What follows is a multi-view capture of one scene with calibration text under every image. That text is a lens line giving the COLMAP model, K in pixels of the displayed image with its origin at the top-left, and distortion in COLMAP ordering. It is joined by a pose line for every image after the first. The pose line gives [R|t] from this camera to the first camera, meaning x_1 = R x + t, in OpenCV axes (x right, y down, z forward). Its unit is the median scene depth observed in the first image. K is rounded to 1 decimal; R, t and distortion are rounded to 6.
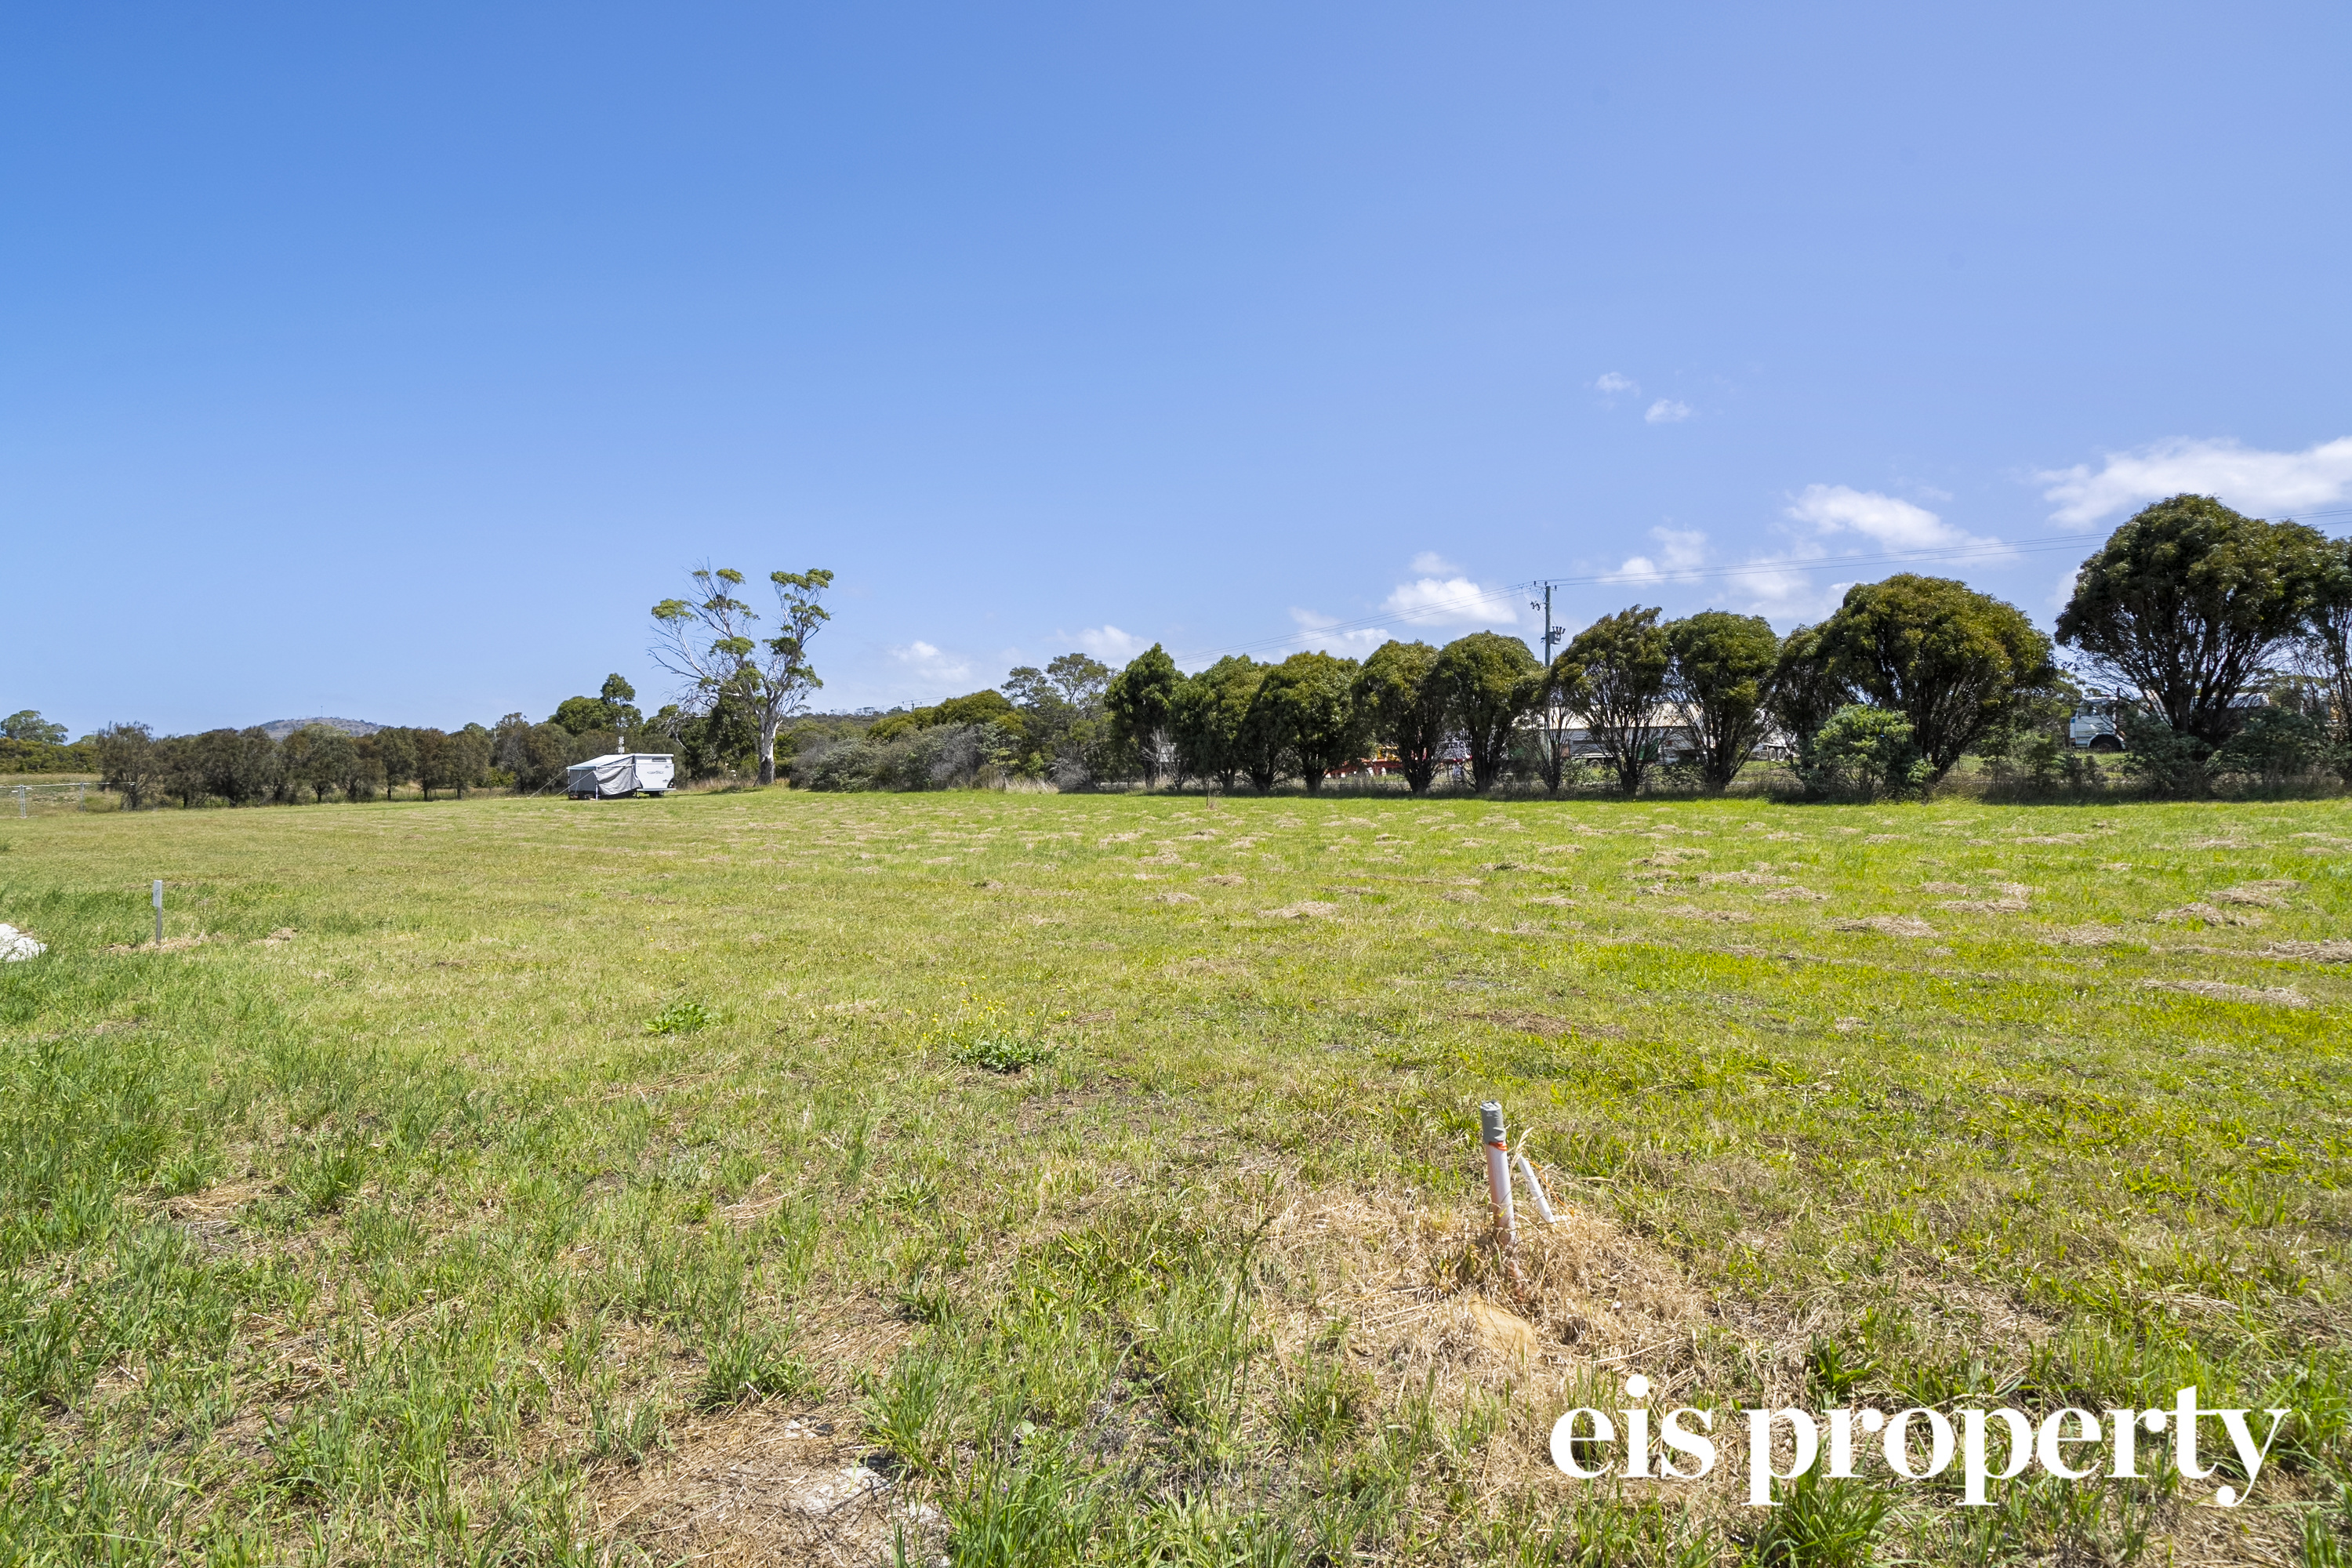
lens RADIAL K [[1164.3, 0, 1171.3], [0, 1164.3, 793.5], [0, 0, 1]] dist [0.026103, -0.000155]
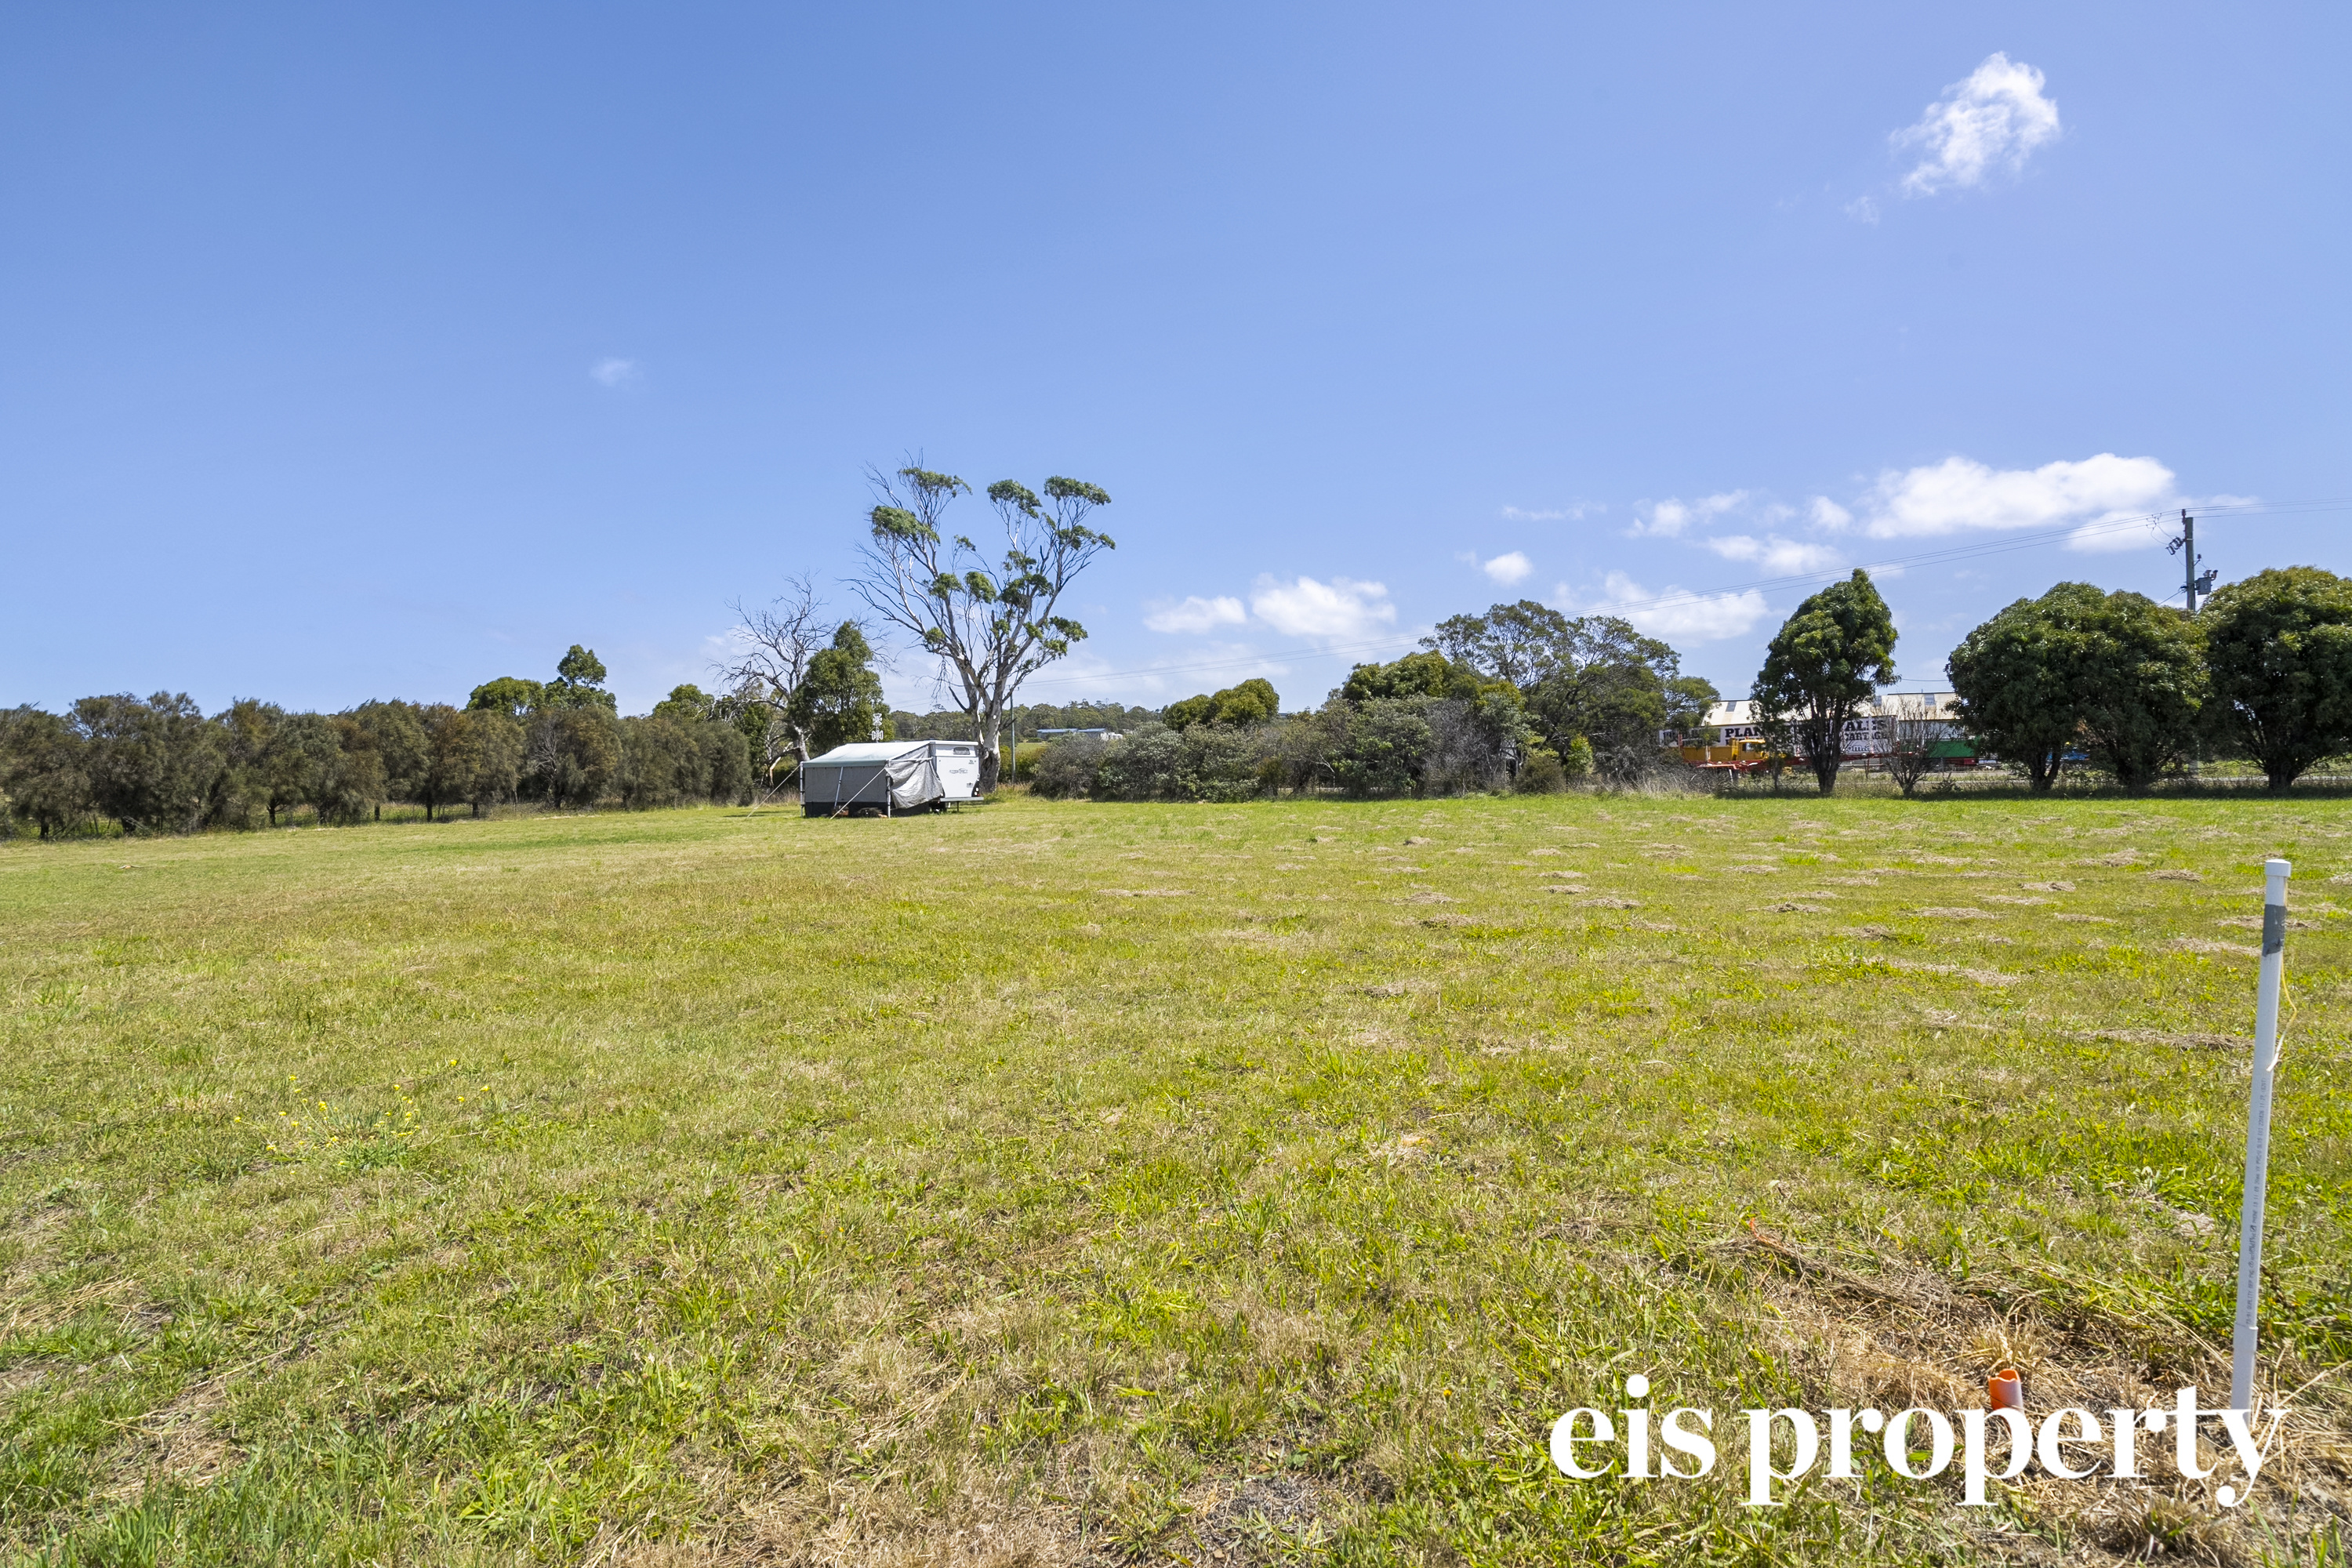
lens RADIAL K [[1164.3, 0, 1182.5], [0, 1164.3, 828.7], [0, 0, 1]] dist [0.026103, -0.000155]
pose [[0.975758, -0.013346, 0.218445, -0.468995], [0.008674, 0.999713, 0.022331, -0.000573], [-0.218681, -0.019895, 0.975594, 0.377546]]
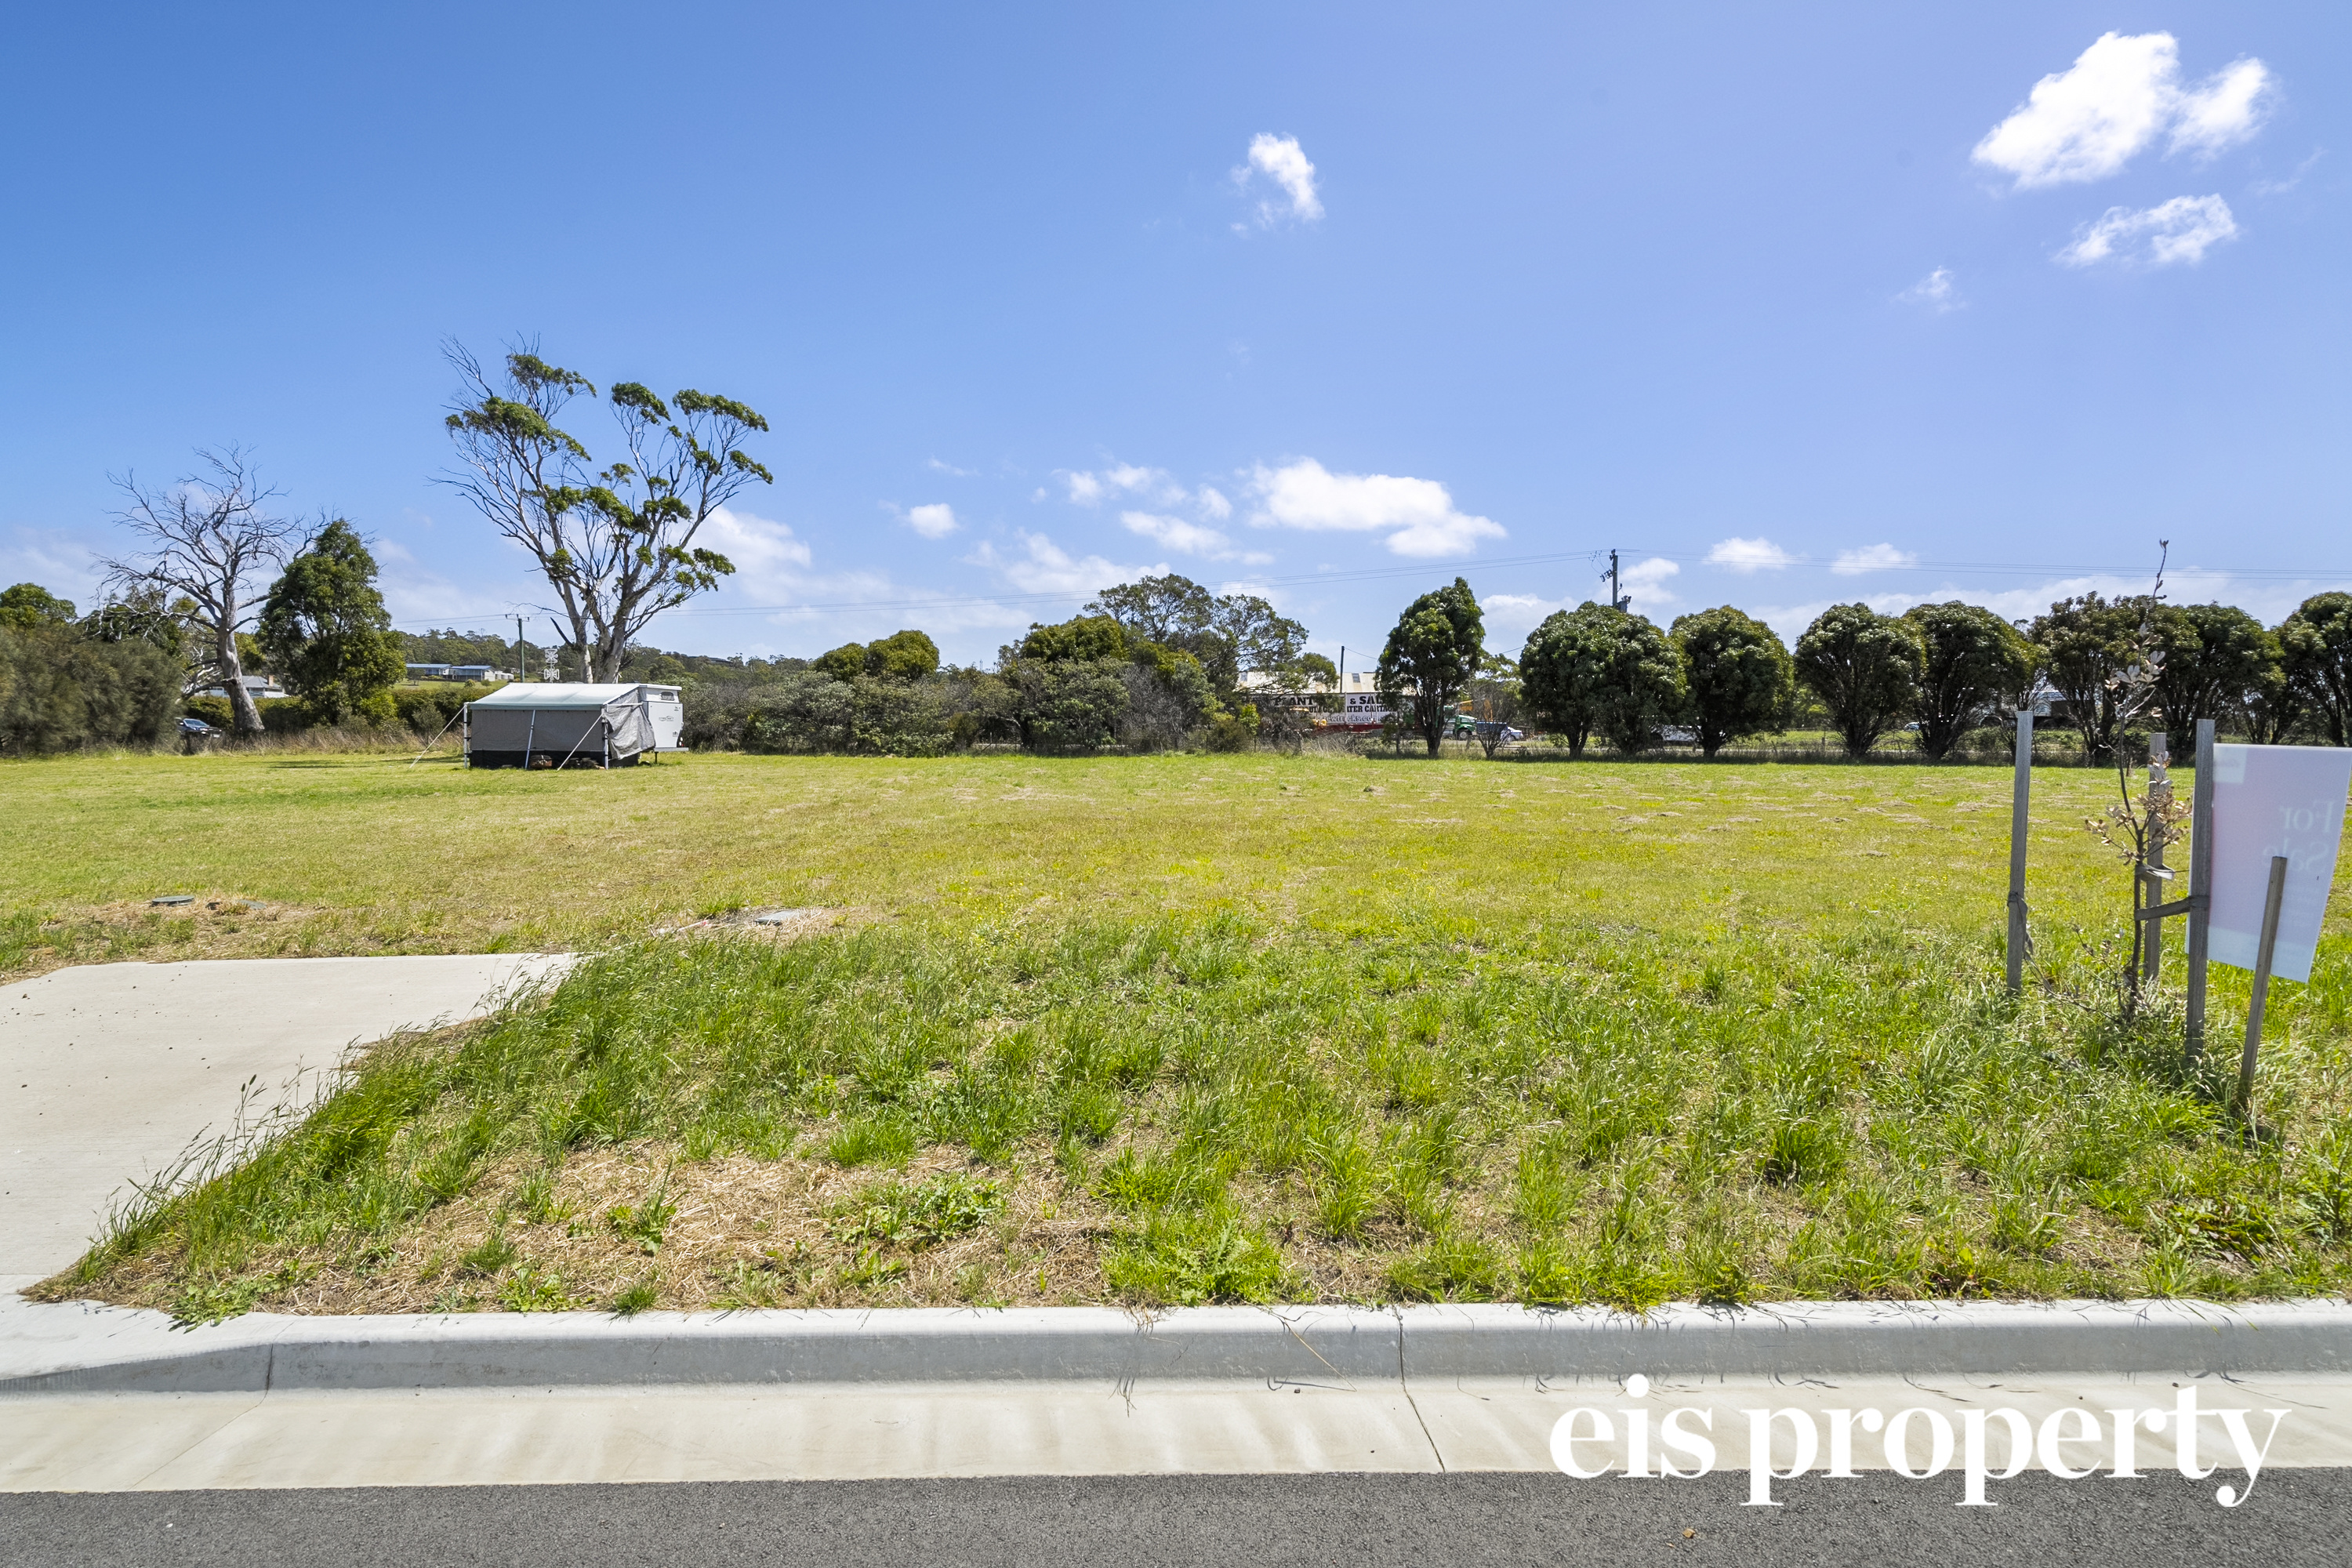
lens RADIAL K [[1231.4, 0, 1170.0], [0, 1231.4, 840.1], [0, 0, 1]] dist [0.020873, 0.000496]
pose [[0.760338, -0.040312, 0.648276, -0.653464], [-0.001936, 0.997927, 0.064325, 0.001168], [-0.649525, -0.050164, 0.758683, 0.403224]]
